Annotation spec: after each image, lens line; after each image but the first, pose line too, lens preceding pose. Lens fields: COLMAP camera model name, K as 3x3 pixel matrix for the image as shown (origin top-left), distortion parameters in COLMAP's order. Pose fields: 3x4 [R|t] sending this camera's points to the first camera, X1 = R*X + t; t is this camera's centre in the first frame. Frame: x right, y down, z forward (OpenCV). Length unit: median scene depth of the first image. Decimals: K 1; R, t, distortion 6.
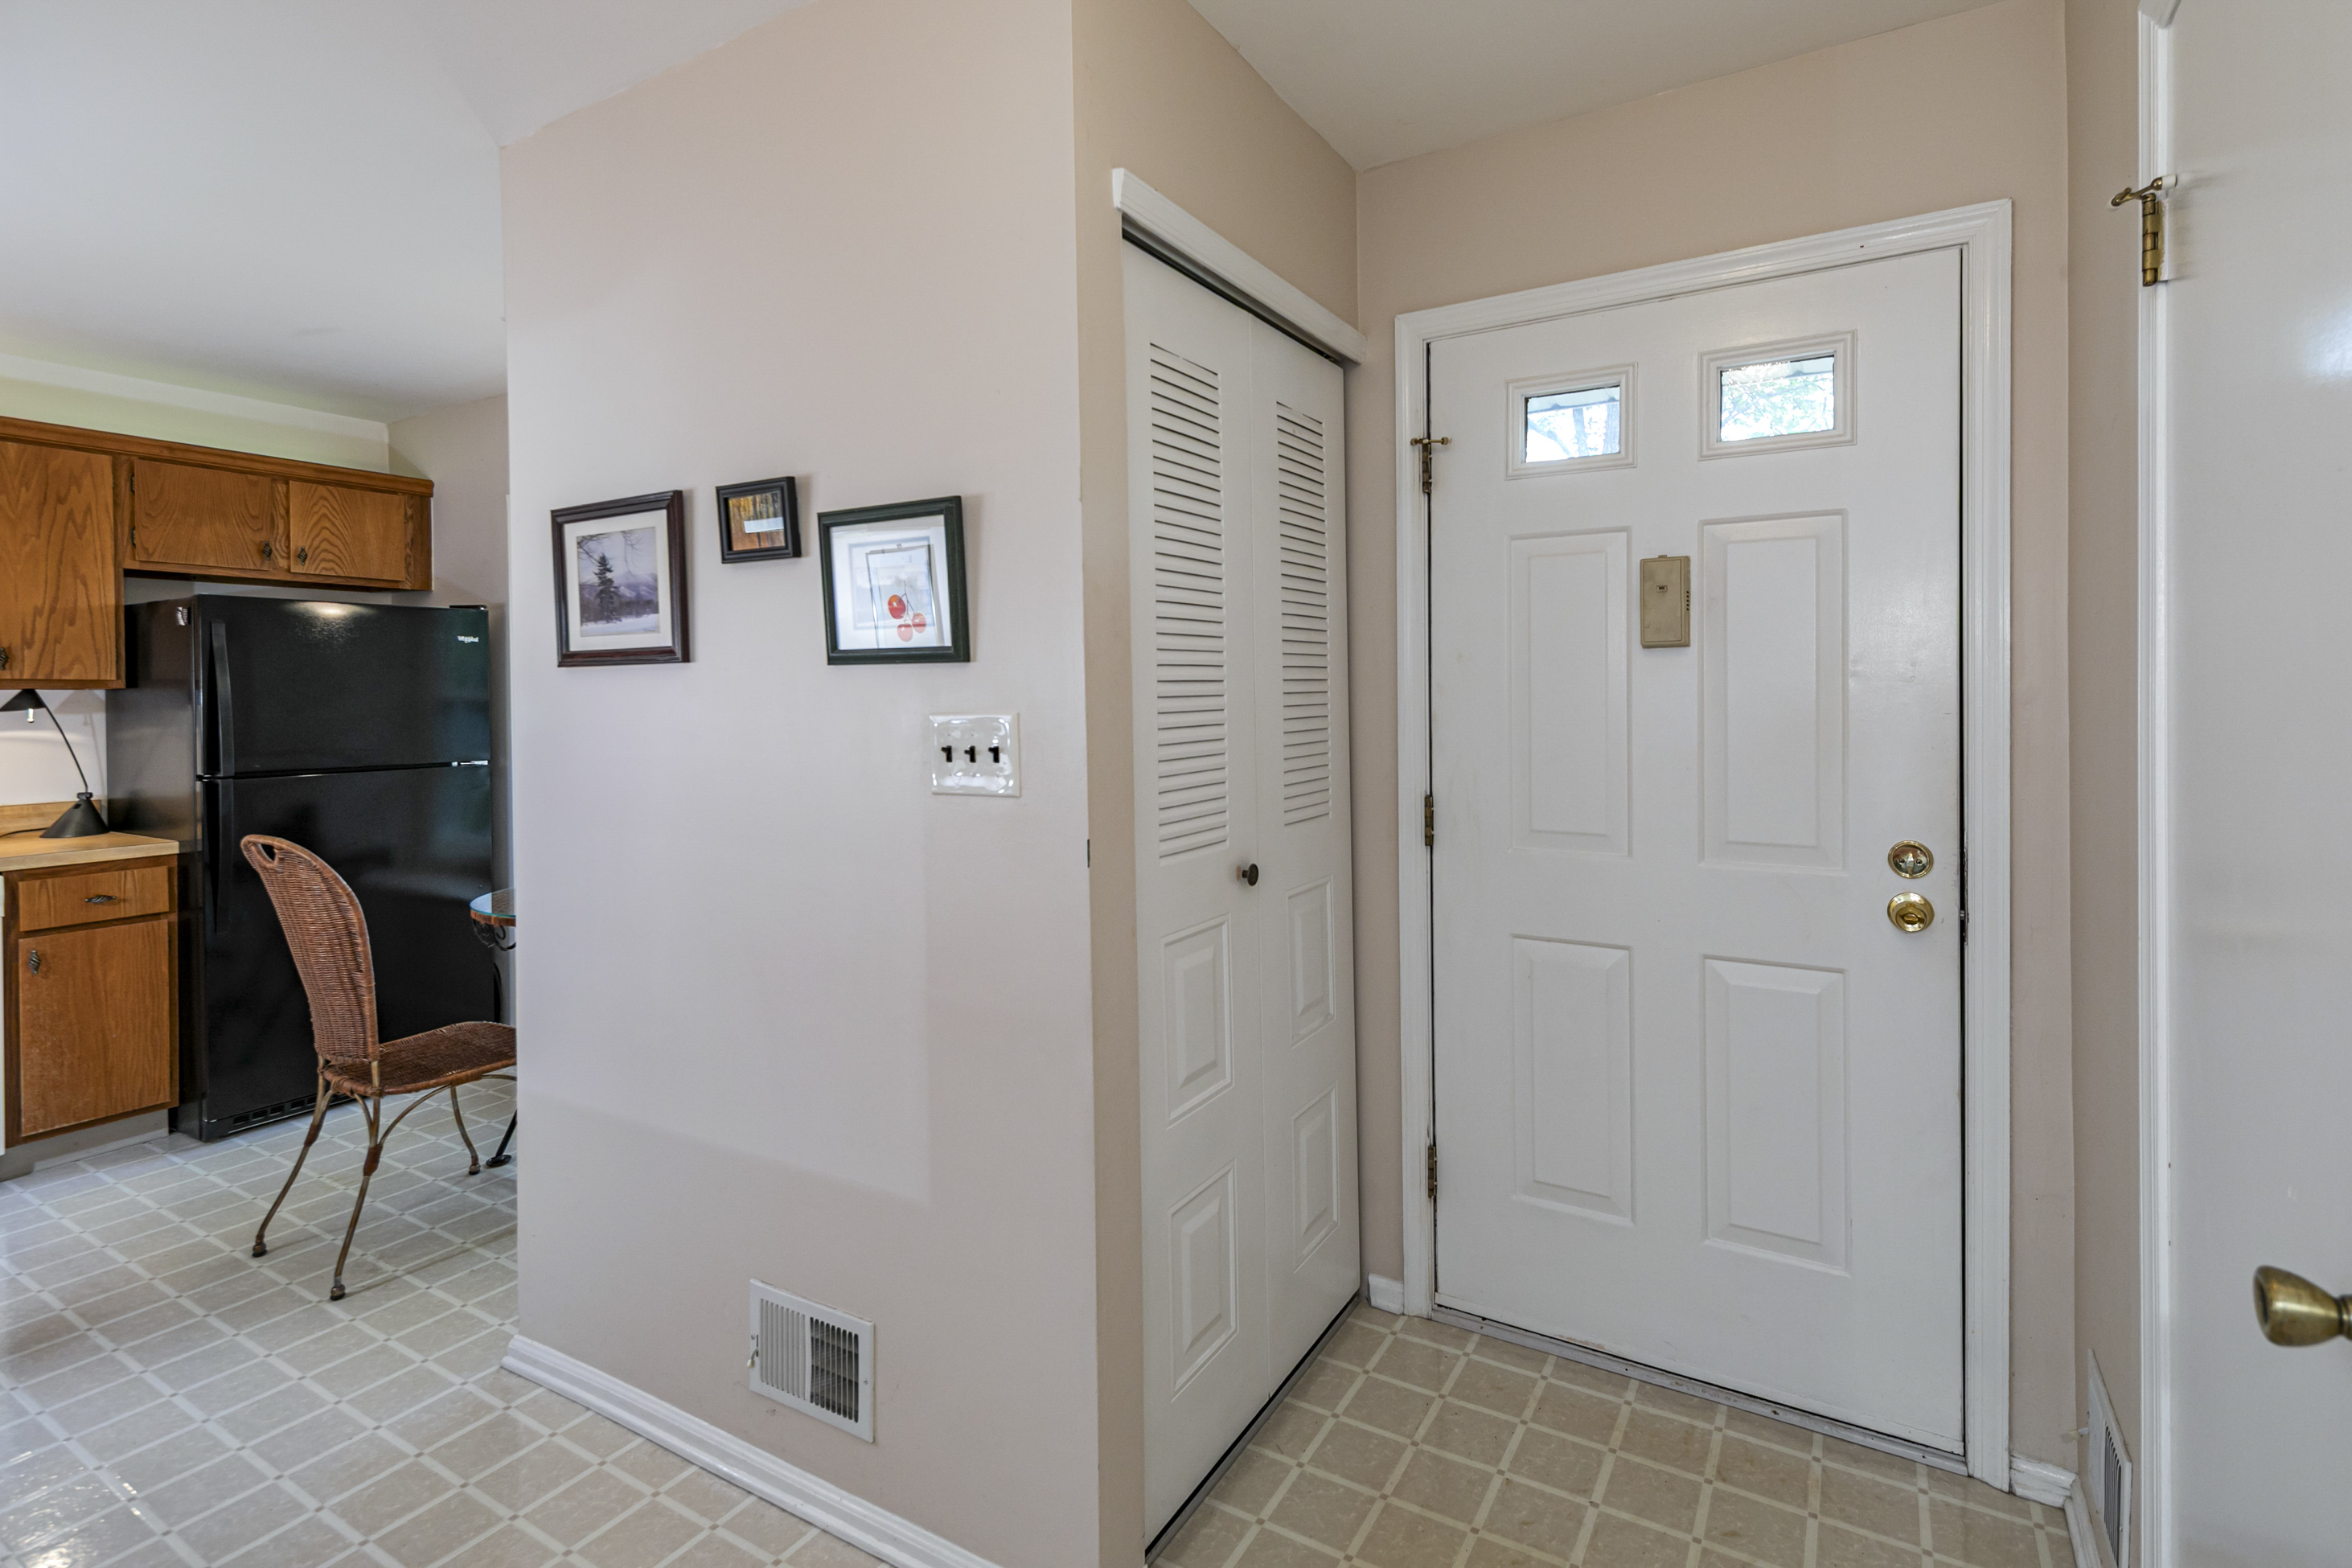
lens RADIAL K [[1142.0, 0, 1210.6], [0, 1142.0, 703.7], [0, 0, 1]] dist [-0.001666, -0.000977]
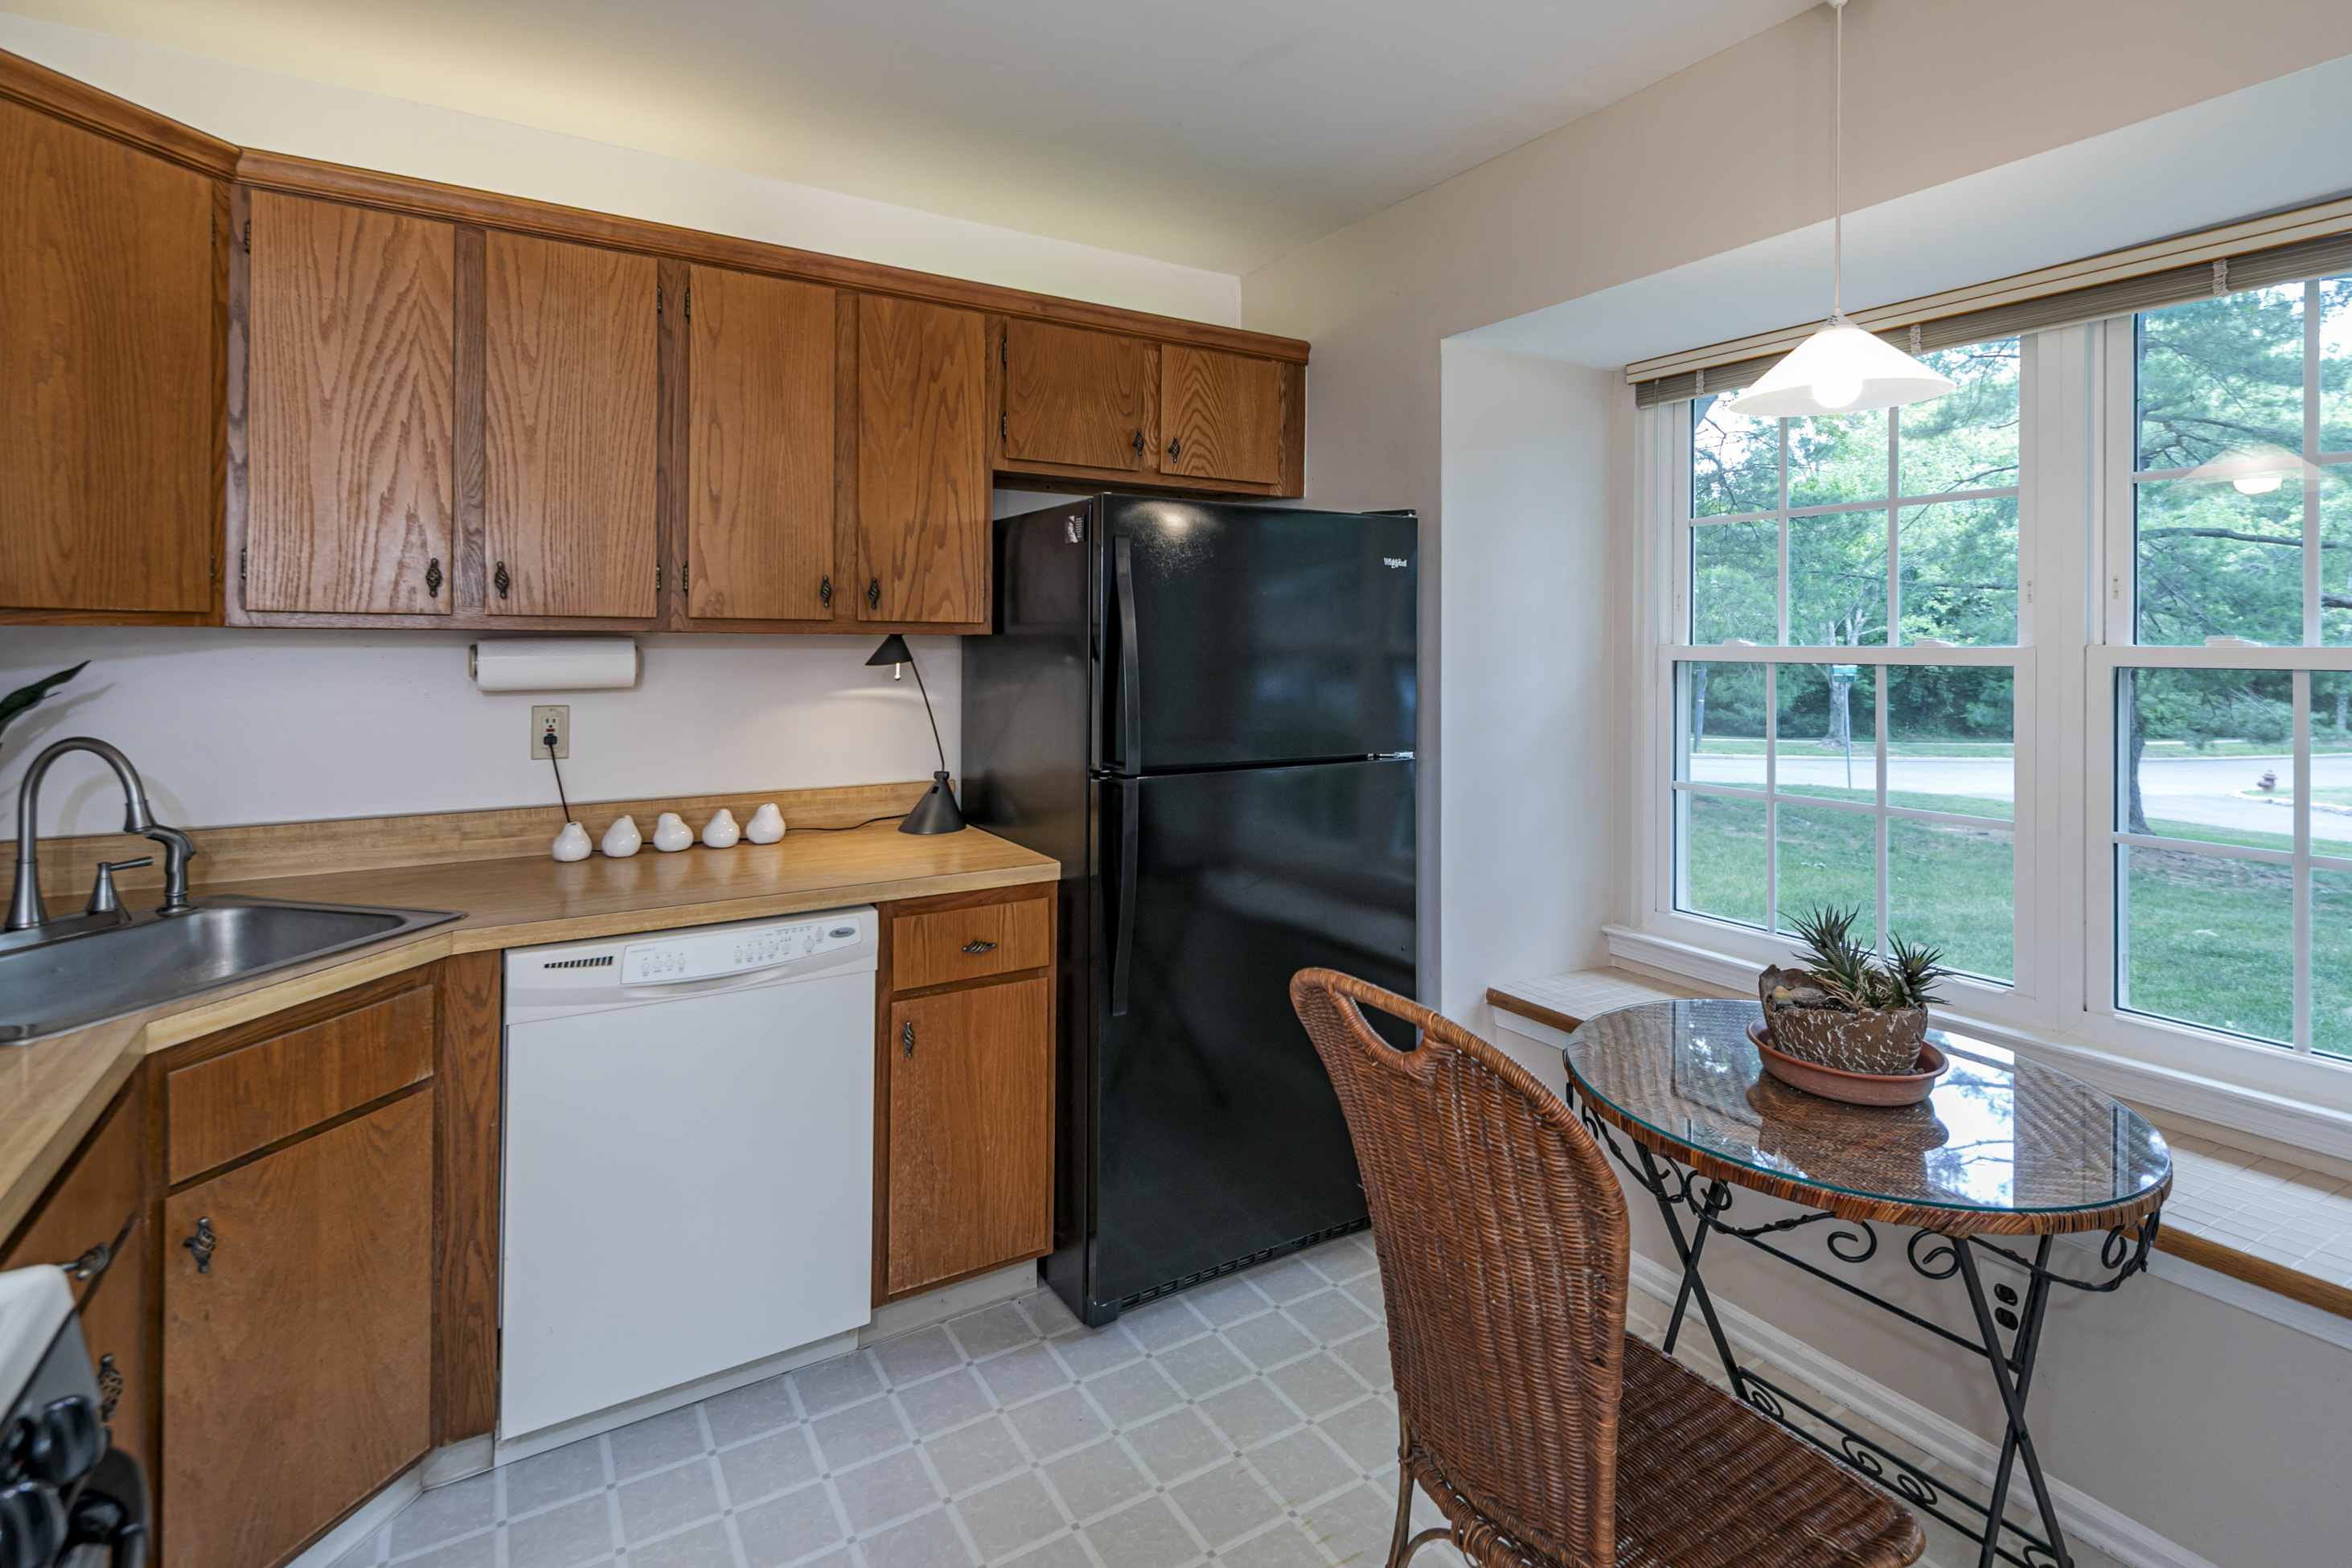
lens RADIAL K [[1143.2, 0, 1179.6], [0, 1143.2, 632.0], [0, 0, 1]] dist [0.009997, -0.000534]
pose [[0.879509, 0.010587, -0.475765, -0.515373], [-0.016536, 0.999829, -0.008320, -0.011395], [0.475595, 0.015185, 0.879533, 0.428227]]
